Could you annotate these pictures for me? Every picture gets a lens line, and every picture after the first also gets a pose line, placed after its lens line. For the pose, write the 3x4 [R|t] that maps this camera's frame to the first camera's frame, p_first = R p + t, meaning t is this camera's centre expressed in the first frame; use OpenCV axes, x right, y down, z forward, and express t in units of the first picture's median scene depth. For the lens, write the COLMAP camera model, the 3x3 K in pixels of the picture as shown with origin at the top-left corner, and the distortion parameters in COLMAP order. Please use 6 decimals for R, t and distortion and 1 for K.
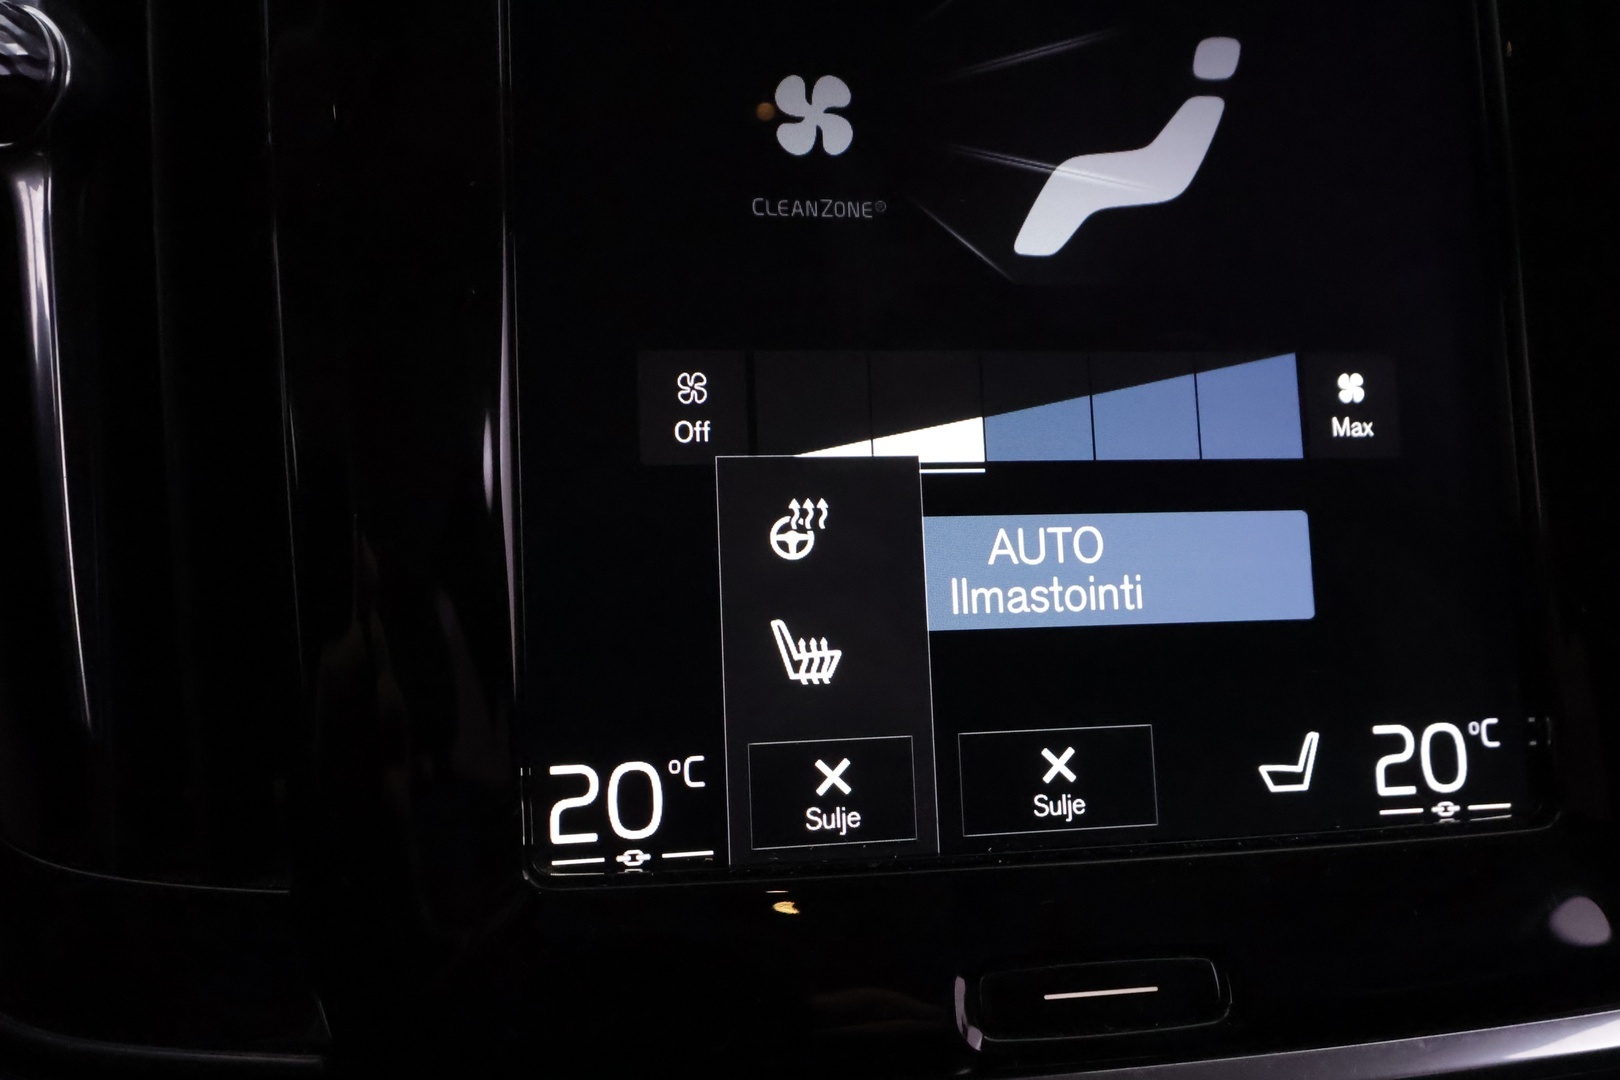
lens RADIAL K [[1302.5, 0, 773.2], [0, 1302.5, 555.2], [0, 0, 1]] dist [0.023650, 0.004411]
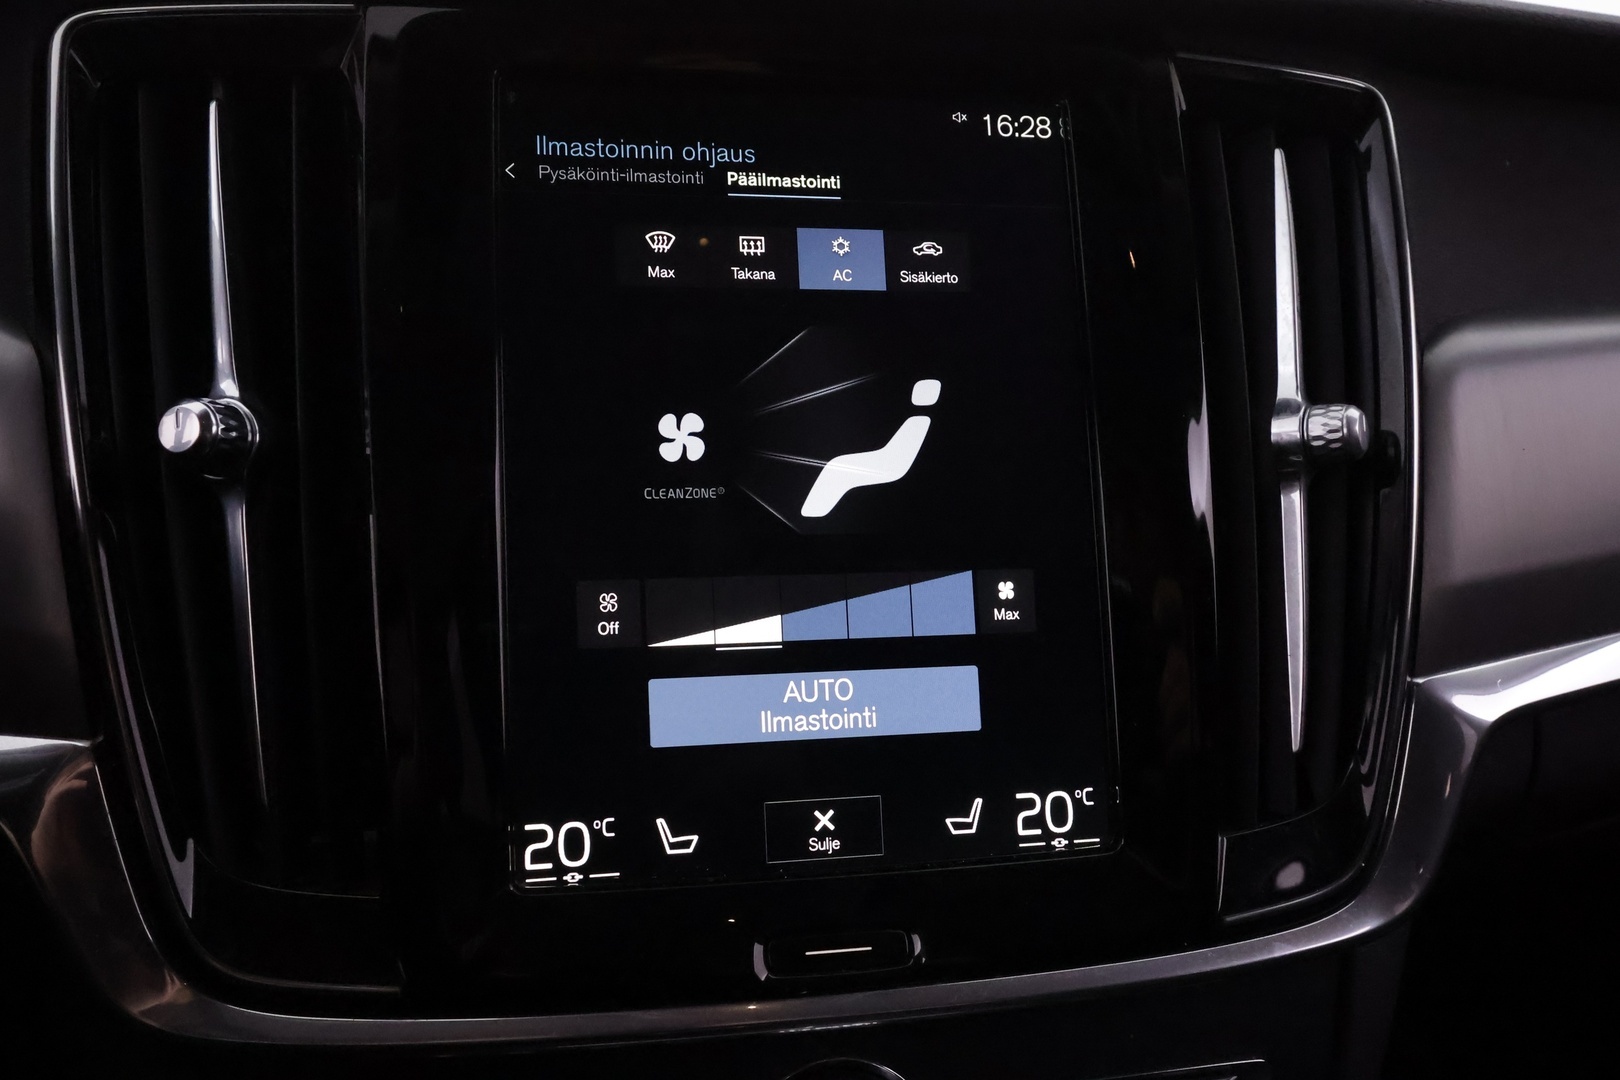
lens RADIAL K [[1302.5, 0, 785.1], [0, 1302.5, 548.8], [0, 0, 1]] dist [0.023650, 0.004411]
pose [[0.999732, -0.004243, 0.022753, 0.127370], [0.004631, 0.999845, -0.017009, -0.162689], [-0.022678, 0.017110, 0.999596, -0.699457]]
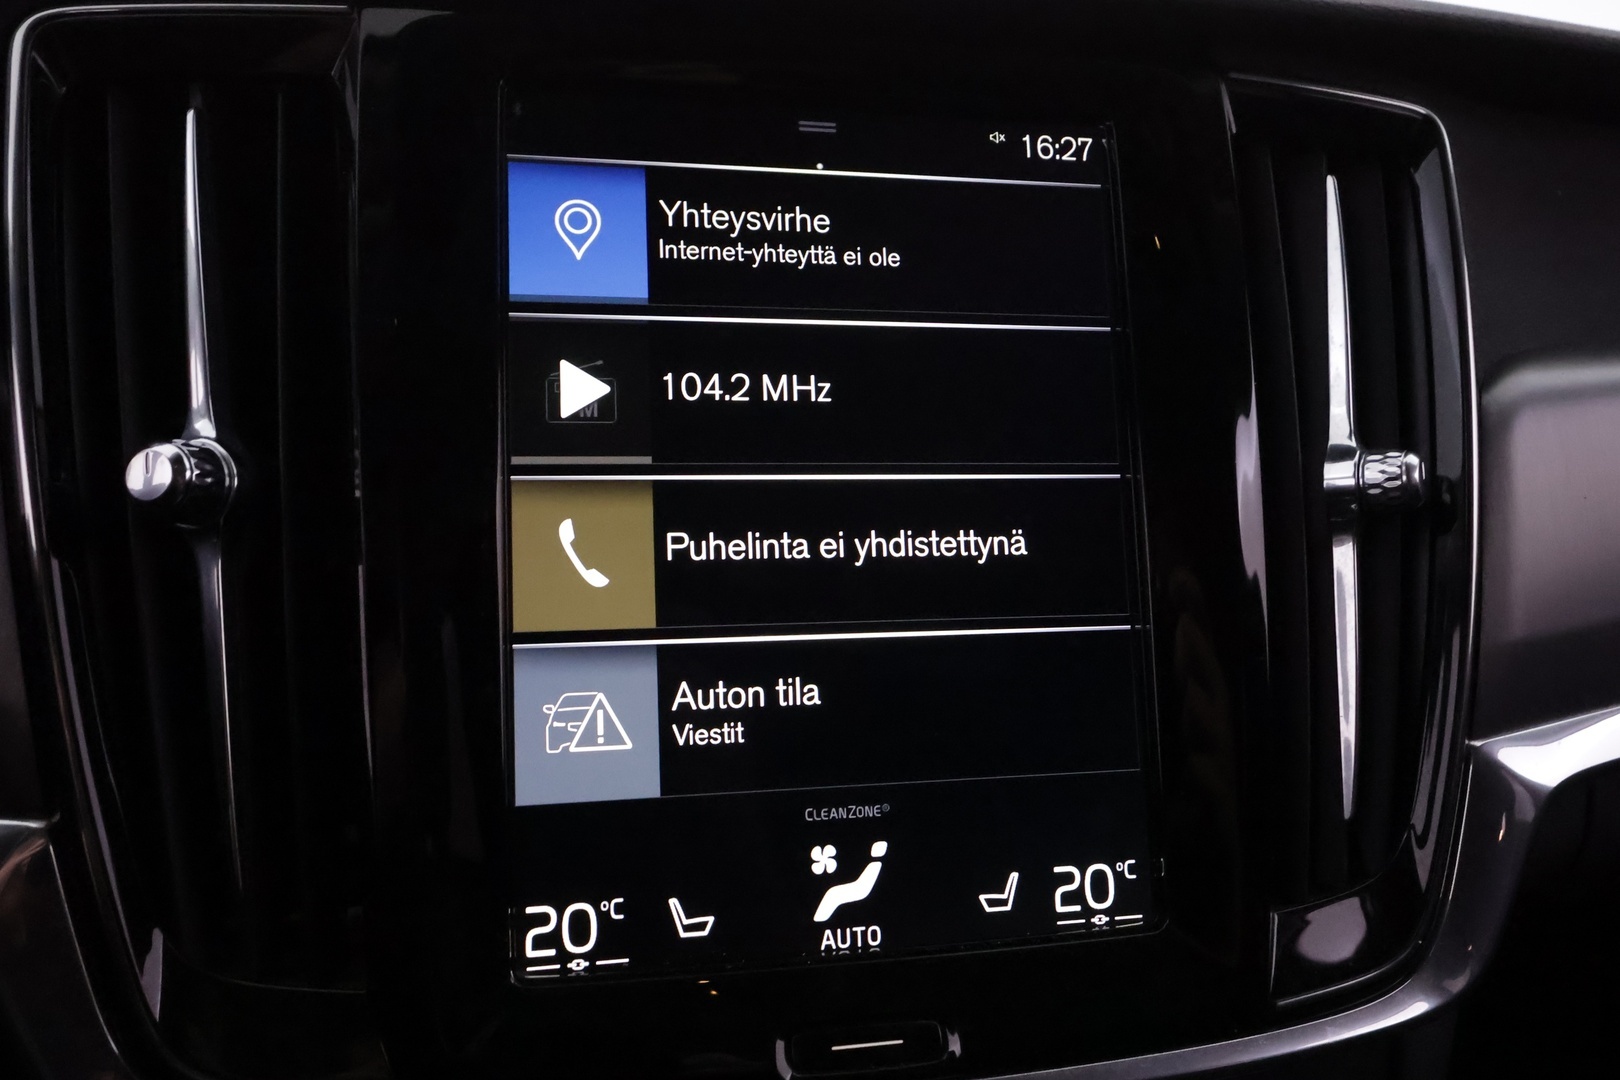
lens RADIAL K [[1302.5, 0, 794.7], [0, 1302.5, 534.2], [0, 0, 1]] dist [0.023650, 0.004411]
pose [[0.998877, 0.006089, 0.046975, 0.073372], [-0.005307, 0.999846, -0.016750, -0.248055], [-0.047070, 0.016482, 0.998756, -0.572225]]
